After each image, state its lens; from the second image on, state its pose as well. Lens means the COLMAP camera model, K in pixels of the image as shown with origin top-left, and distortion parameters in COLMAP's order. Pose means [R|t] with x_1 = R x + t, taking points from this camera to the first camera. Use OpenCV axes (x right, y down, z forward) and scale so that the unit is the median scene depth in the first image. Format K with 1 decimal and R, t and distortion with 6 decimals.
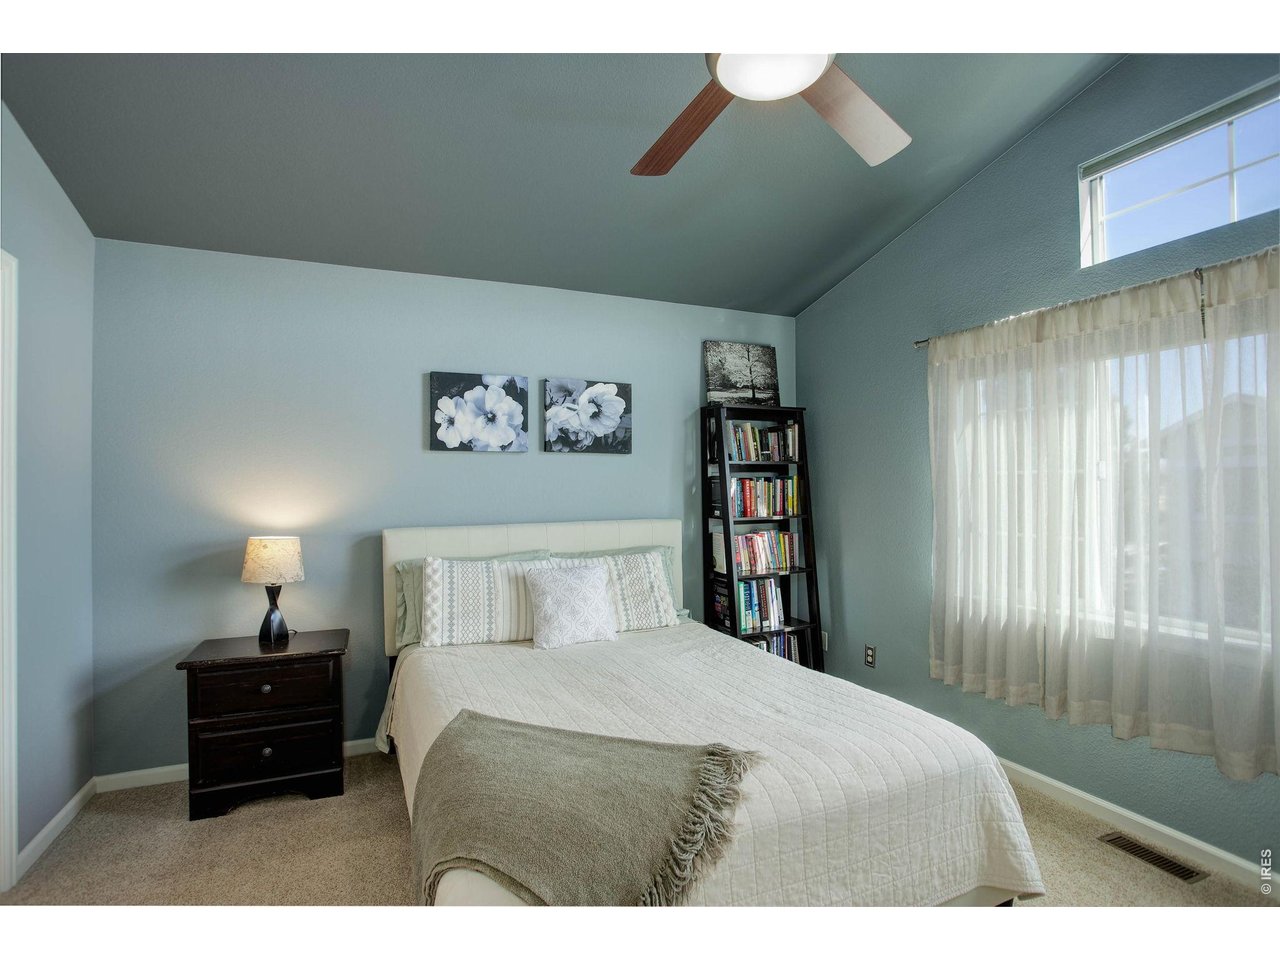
lens RADIAL K [[628.0, 0, 640.0], [0, 628.0, 480.0], [0, 0, 1]] dist [-0.083261, 0.036714]
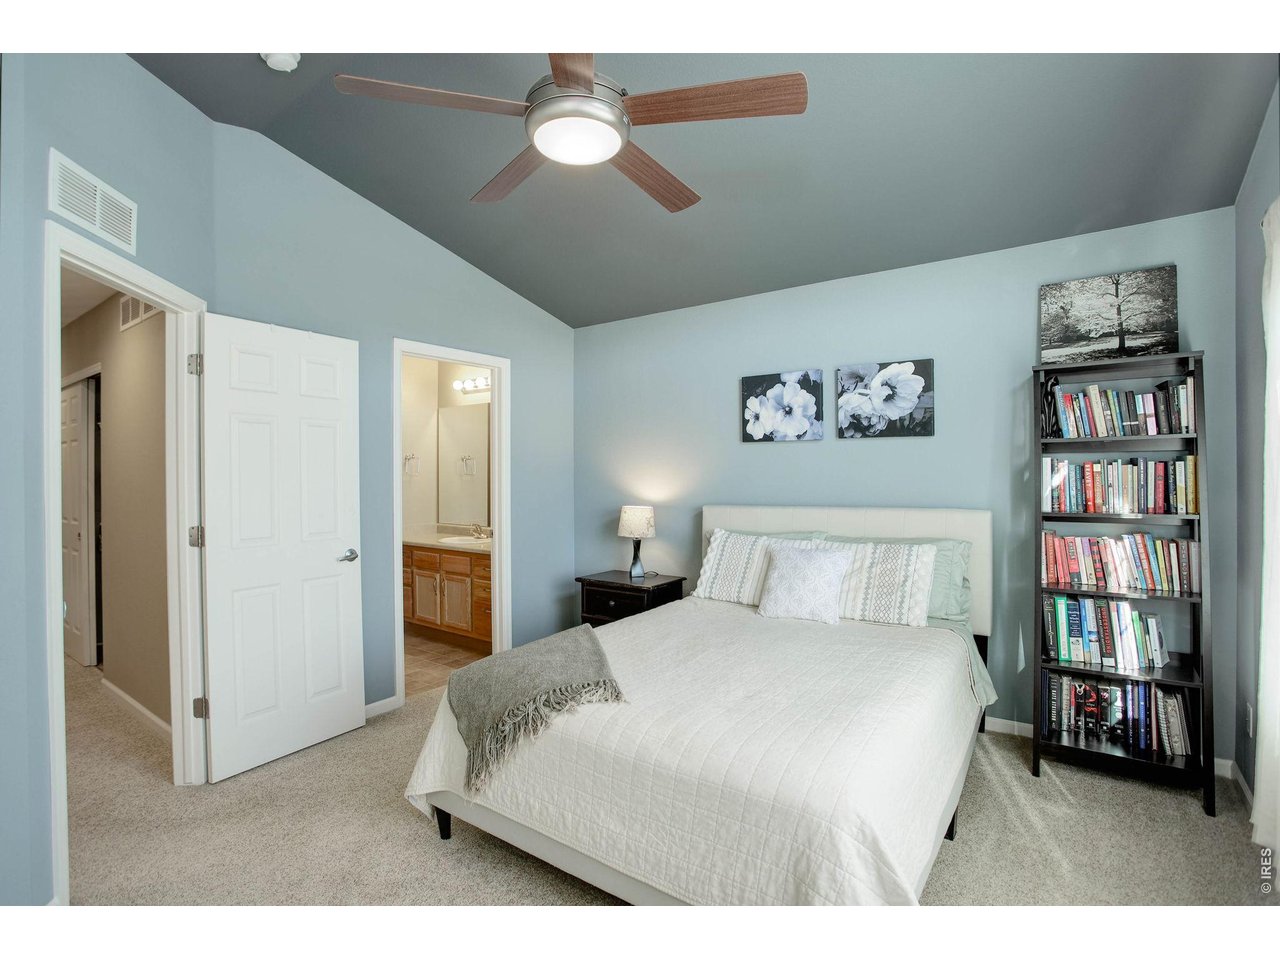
lens RADIAL K [[628.0, 0, 640.0], [0, 628.0, 480.0], [0, 0, 1]] dist [-0.083261, 0.036714]
pose [[0.497954, 0.010572, -0.867139, 0.574508], [0.012264, 0.999740, 0.019232, -0.000295], [0.867117, -0.020211, 0.497695, 0.198530]]
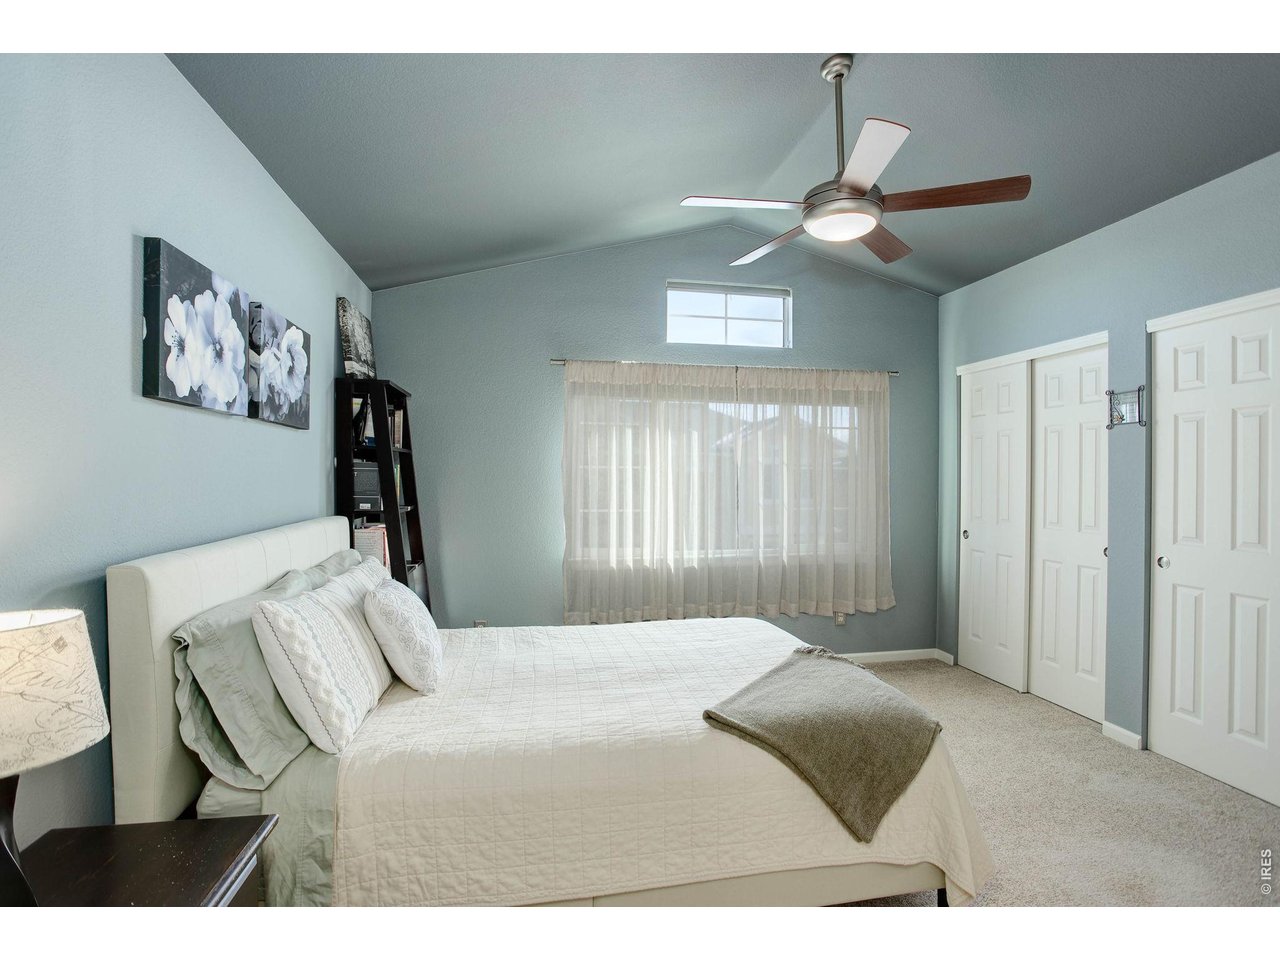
lens RADIAL K [[628.0, 0, 640.0], [0, 628.0, 480.0], [0, 0, 1]] dist [-0.083261, 0.036714]
pose [[0.235547, 0.000237, 0.971863, -0.653318], [-0.012529, 0.999918, 0.002793, 0.010814], [-0.971782, -0.012835, 0.235530, 0.472163]]
